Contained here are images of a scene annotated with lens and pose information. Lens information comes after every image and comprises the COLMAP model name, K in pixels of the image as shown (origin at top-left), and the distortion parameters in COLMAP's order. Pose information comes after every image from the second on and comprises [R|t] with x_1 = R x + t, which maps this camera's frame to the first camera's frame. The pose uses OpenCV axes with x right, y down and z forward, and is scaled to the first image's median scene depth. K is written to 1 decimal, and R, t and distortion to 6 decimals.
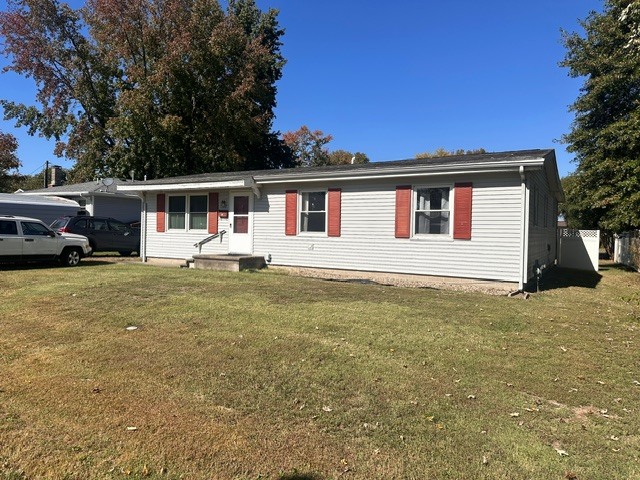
lens RADIAL K [[440.8, 0, 320.0], [0, 440.8, 240.0], [0, 0, 1]] dist [0.052492, -0.049641]
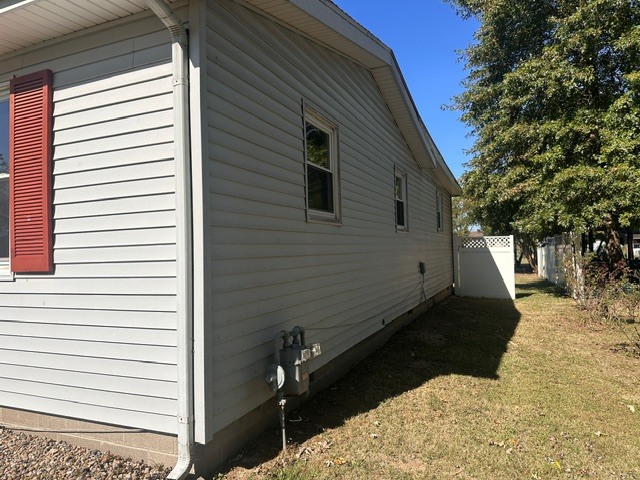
lens RADIAL K [[440.8, 0, 320.0], [0, 440.8, 240.0], [0, 0, 1]] dist [0.052492, -0.049641]
pose [[0.991016, -0.042910, 0.126674, 0.275424], [0.048602, 0.997927, -0.042188, -0.001232], [-0.124601, 0.047966, 0.991047, 0.408672]]
